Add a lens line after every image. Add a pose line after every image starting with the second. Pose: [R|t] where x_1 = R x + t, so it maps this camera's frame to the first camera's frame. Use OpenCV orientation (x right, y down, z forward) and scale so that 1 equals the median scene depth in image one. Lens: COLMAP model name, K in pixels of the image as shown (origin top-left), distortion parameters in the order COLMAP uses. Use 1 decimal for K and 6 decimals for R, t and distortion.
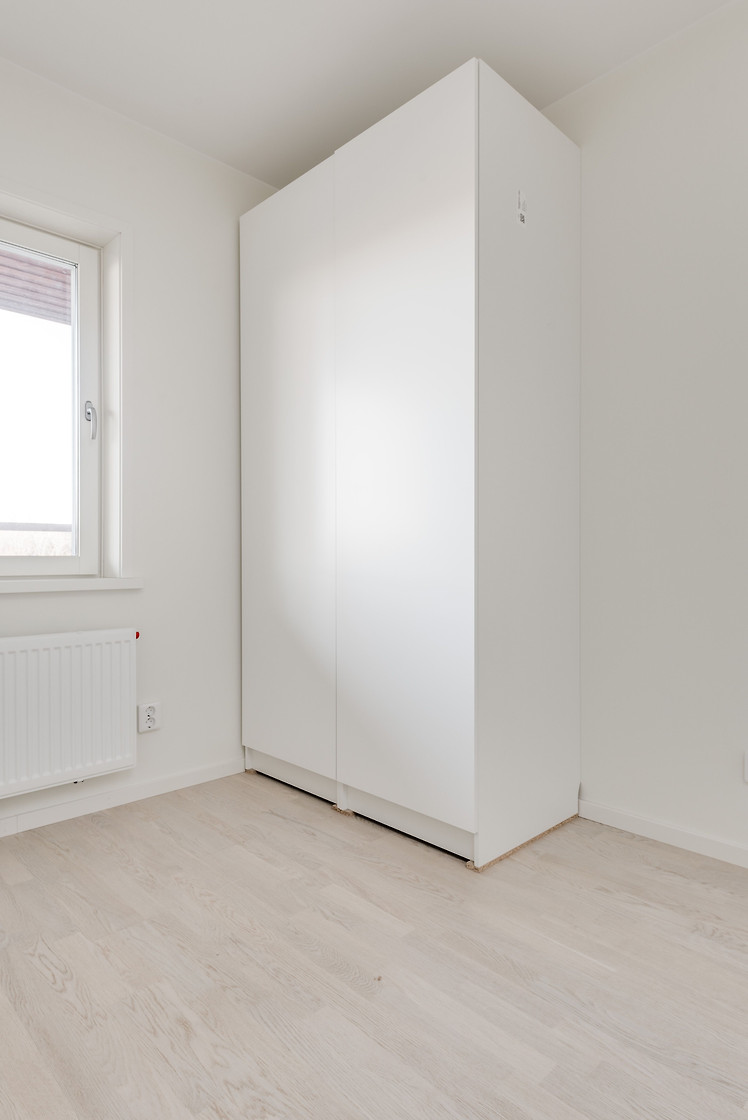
lens RADIAL K [[642.0, 0, 374.1], [0, 642.0, 555.4], [0, 0, 1]] dist [0.003042, -0.000748]
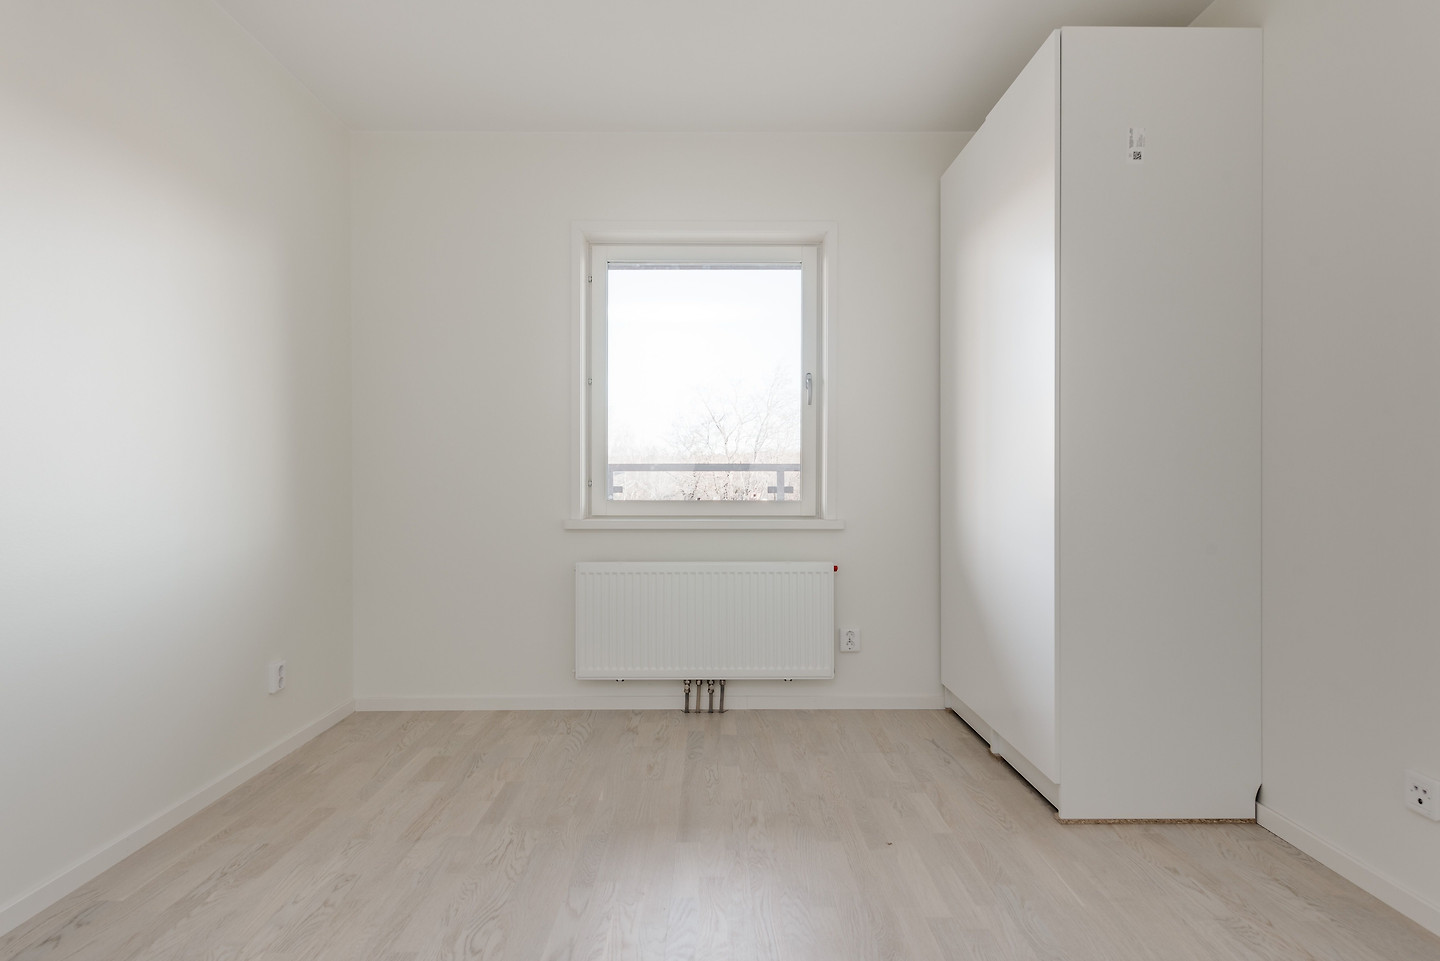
lens RADIAL K [[783.3, 0, 717.5], [0, 783.3, 479.7], [0, 0, 1]] dist [-0.006007, -0.000948]
pose [[0.733043, -0.000058, -0.680182, 0.527853], [-0.005780, 0.999963, -0.006315, -0.034189], [0.680158, 0.008561, 0.733016, -0.244094]]
